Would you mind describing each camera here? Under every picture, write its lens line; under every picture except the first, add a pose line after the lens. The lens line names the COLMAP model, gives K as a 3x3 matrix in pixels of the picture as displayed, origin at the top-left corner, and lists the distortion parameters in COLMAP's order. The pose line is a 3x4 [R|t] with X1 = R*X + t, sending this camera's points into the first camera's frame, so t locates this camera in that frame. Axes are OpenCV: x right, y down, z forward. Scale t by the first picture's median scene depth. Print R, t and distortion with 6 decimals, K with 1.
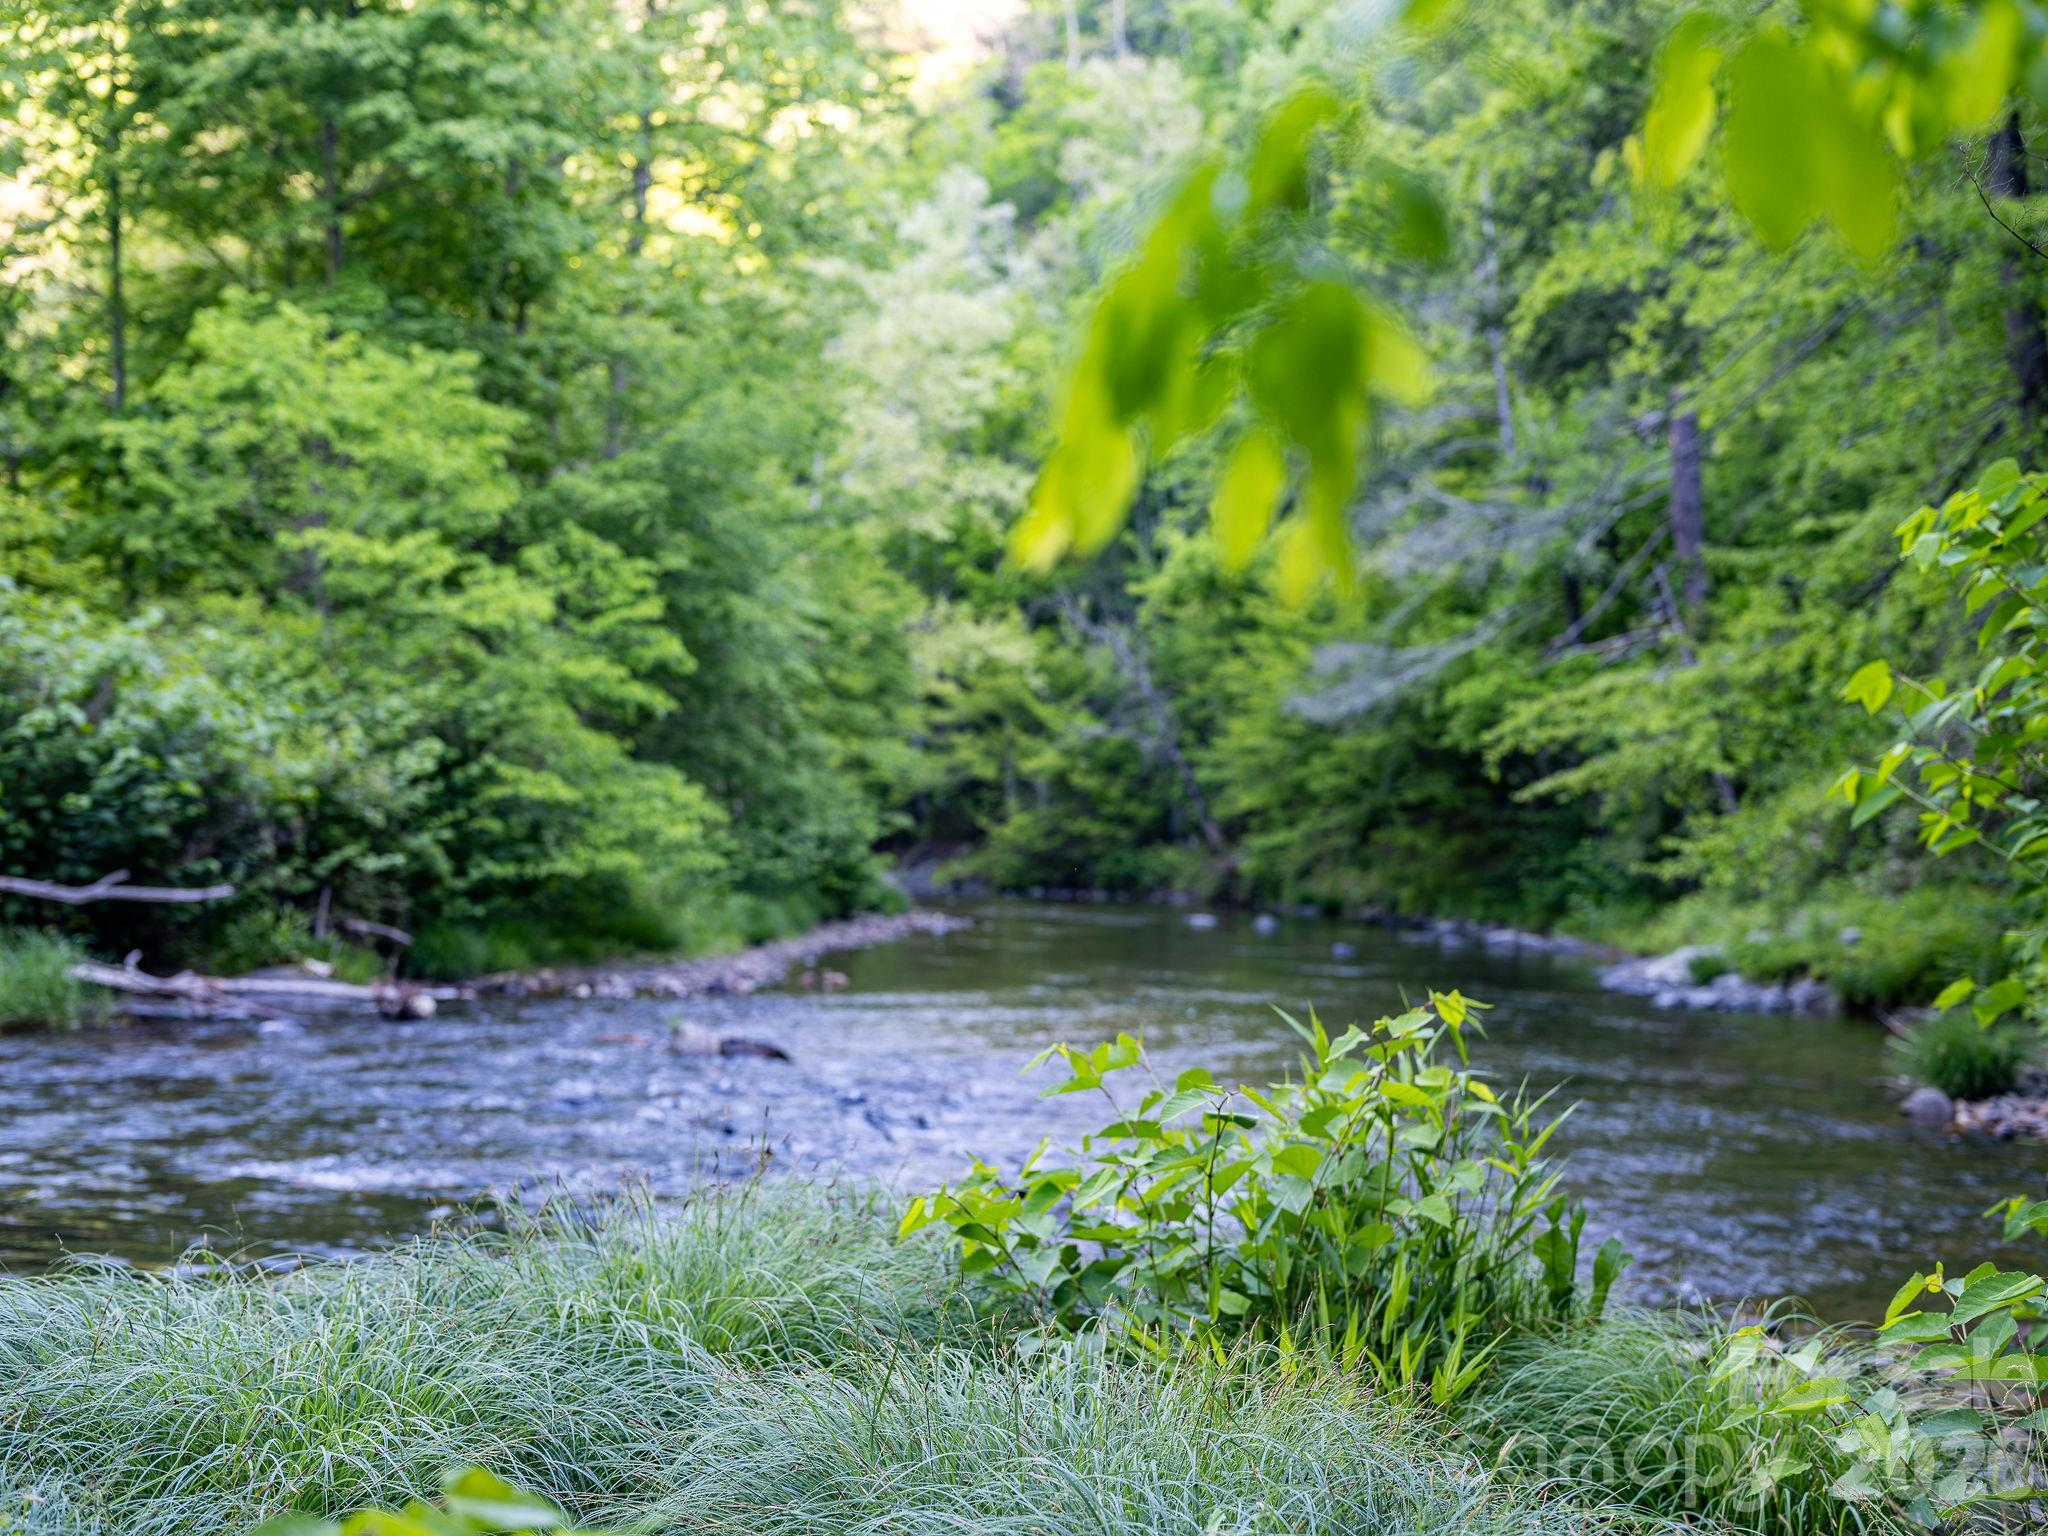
lens RADIAL K [[2676.8, 0, 1029.6], [0, 2676.8, 767.4], [0, 0, 1]] dist [0.004077, 0.025817]
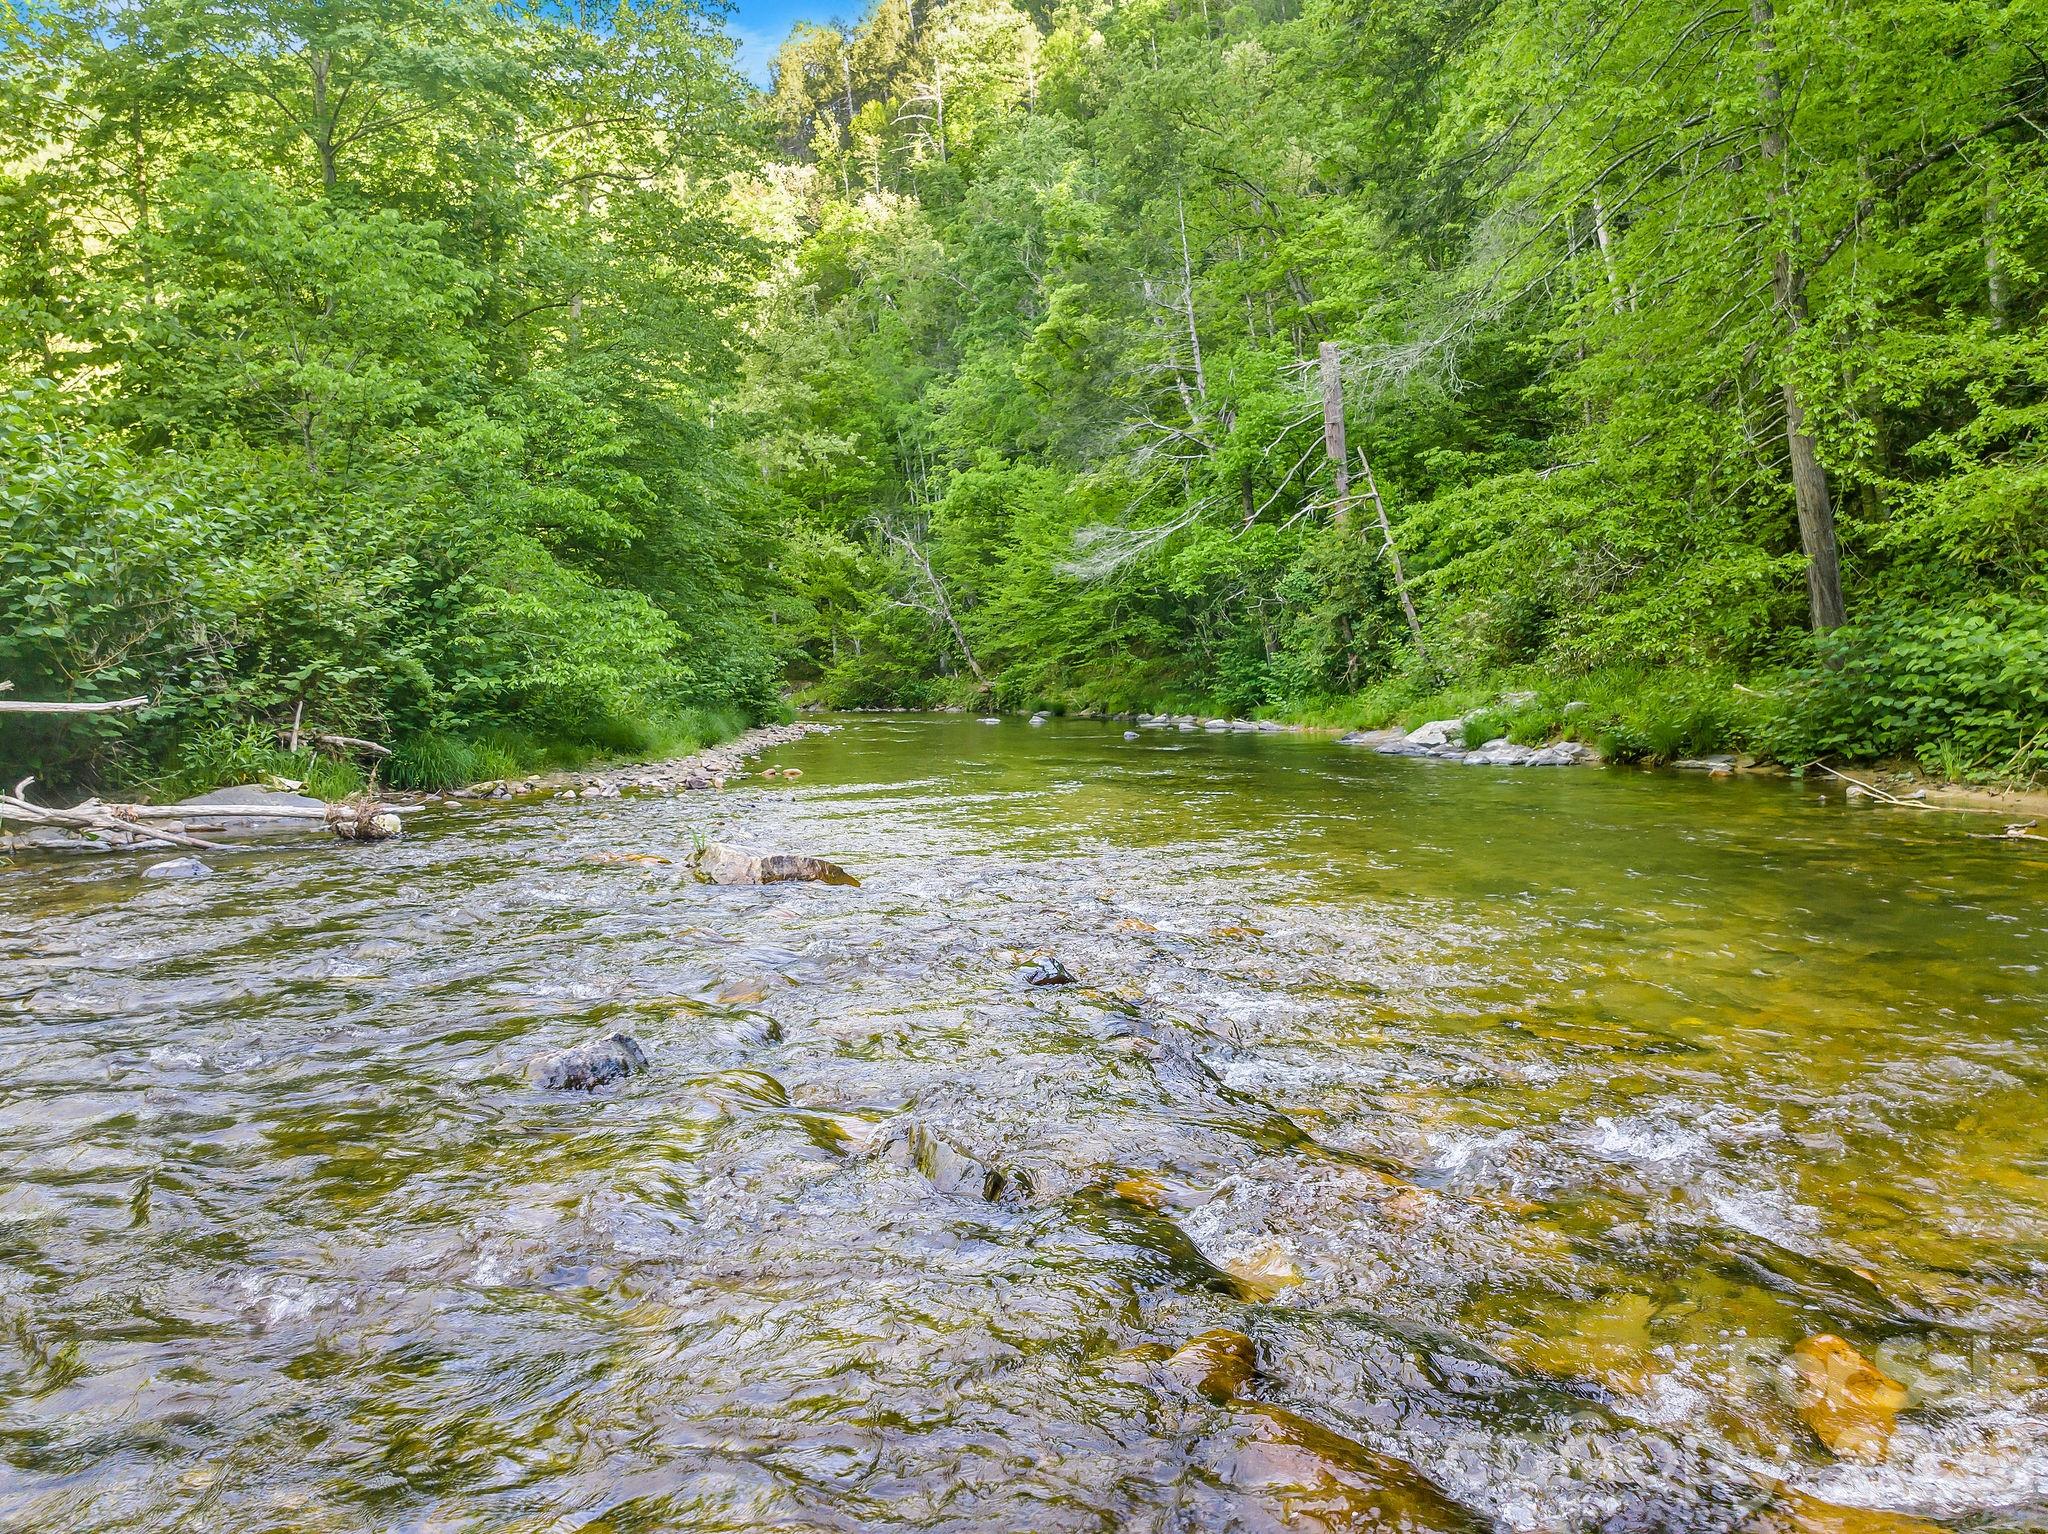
lens RADIAL K [[1468.0, 0, 1035.5], [0, 1468.0, 734.7], [0, 0, 1]] dist [-0.026271, -0.019071]
pose [[0.988474, -0.037883, 0.146577, -0.056355], [0.028724, 0.997529, 0.064110, 0.023475], [-0.148643, -0.059160, 0.987120, 0.330411]]
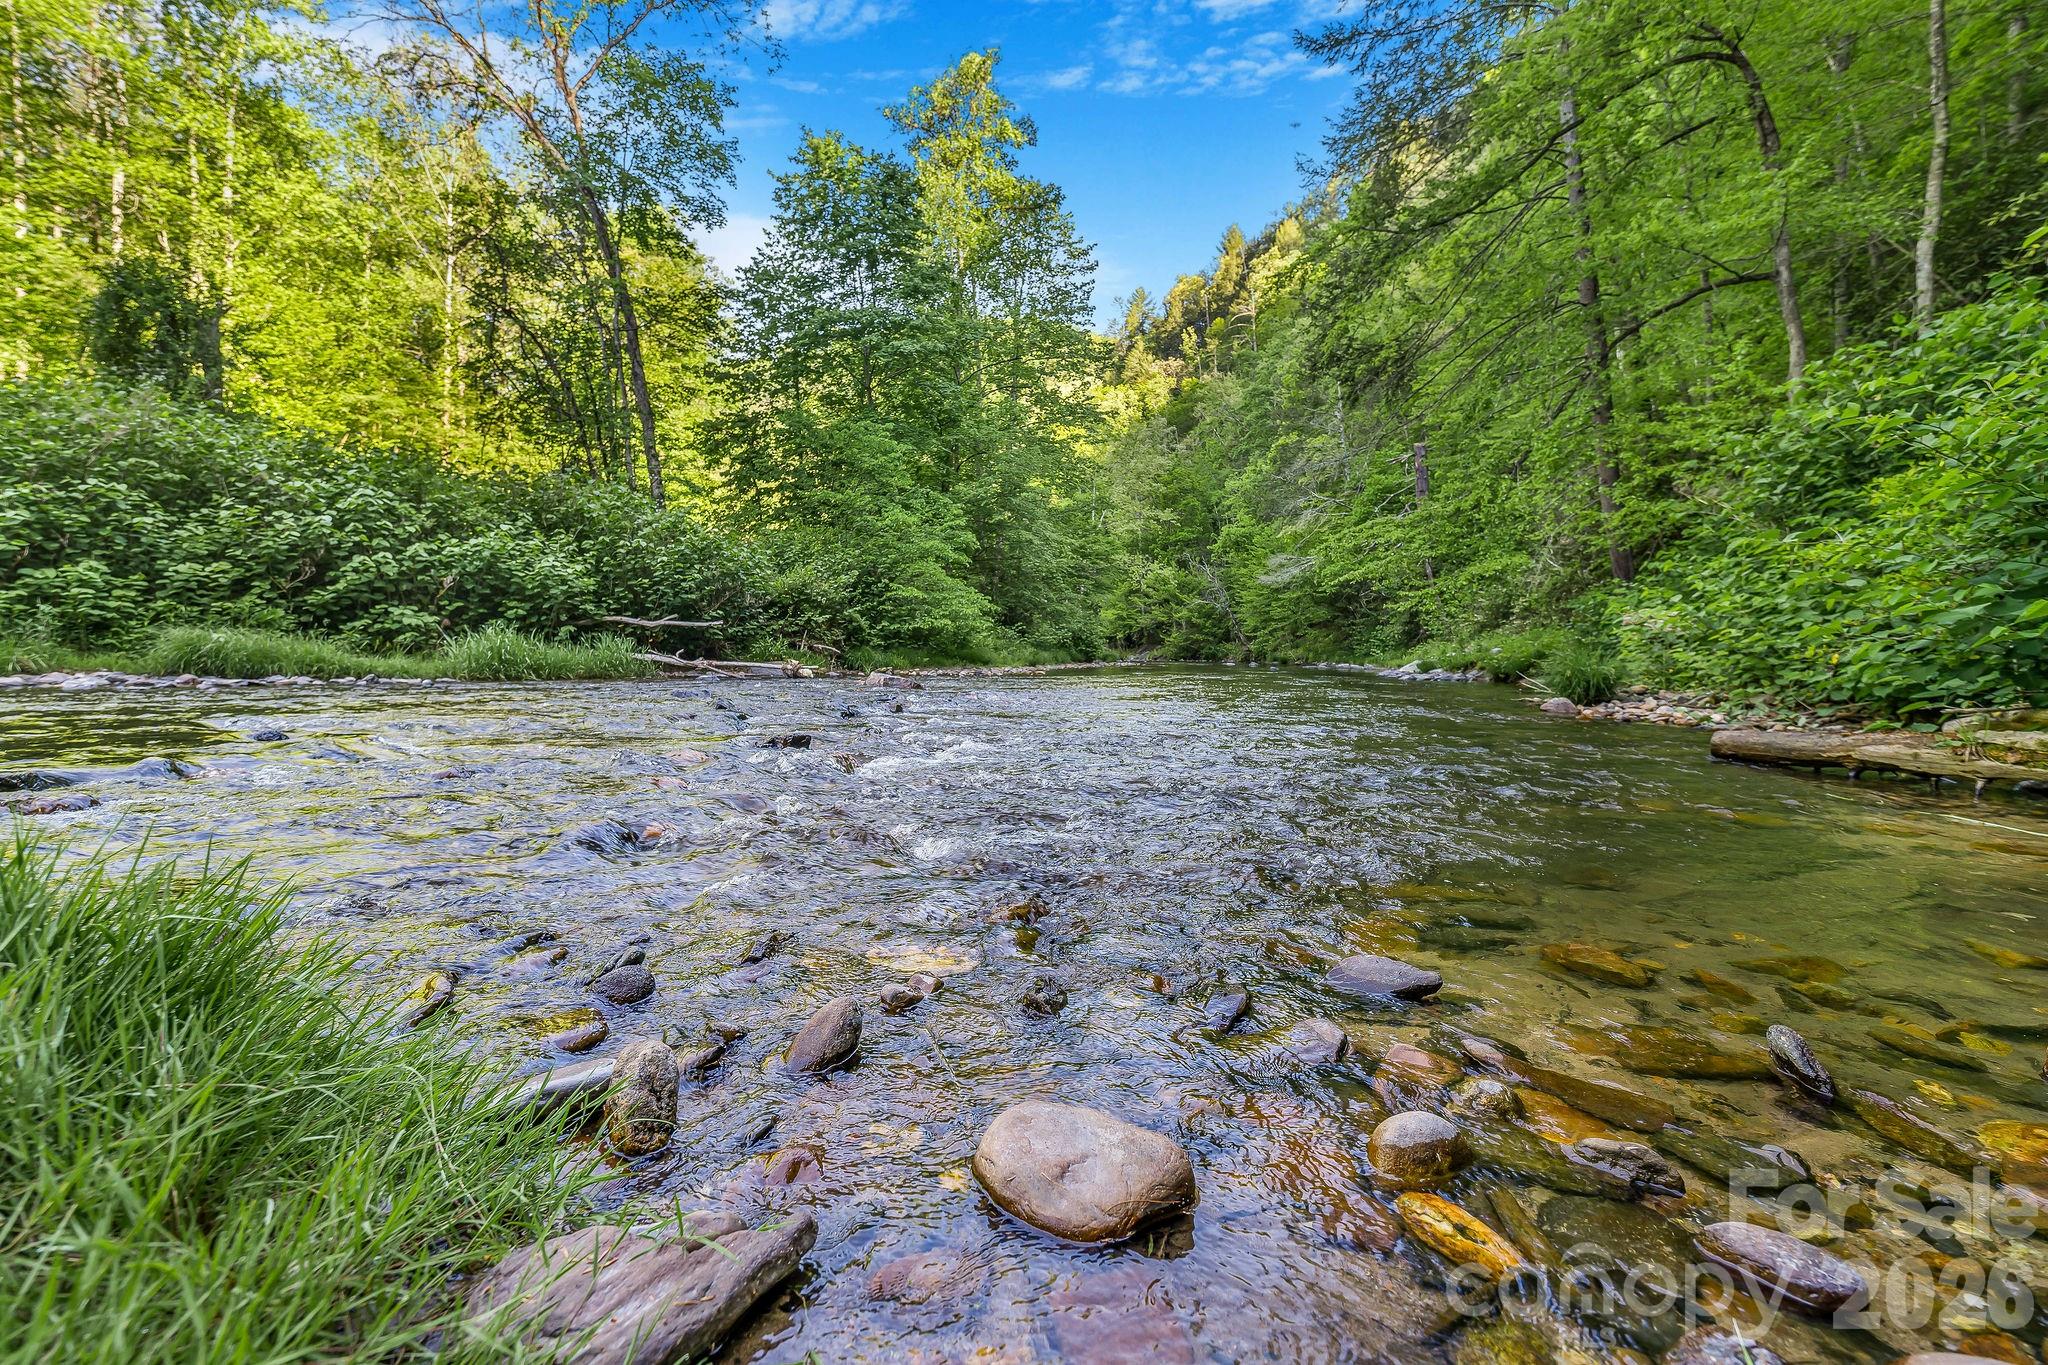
lens RADIAL K [[834.1, 0, 1028.5], [0, 834.1, 671.6], [0, 0, 1]] dist [0.003305, -0.000646]
pose [[0.978678, -0.010377, -0.205137, 0.067160], [0.019973, 0.998798, 0.044763, 0.040551], [0.204426, -0.047905, 0.977709, 0.236804]]
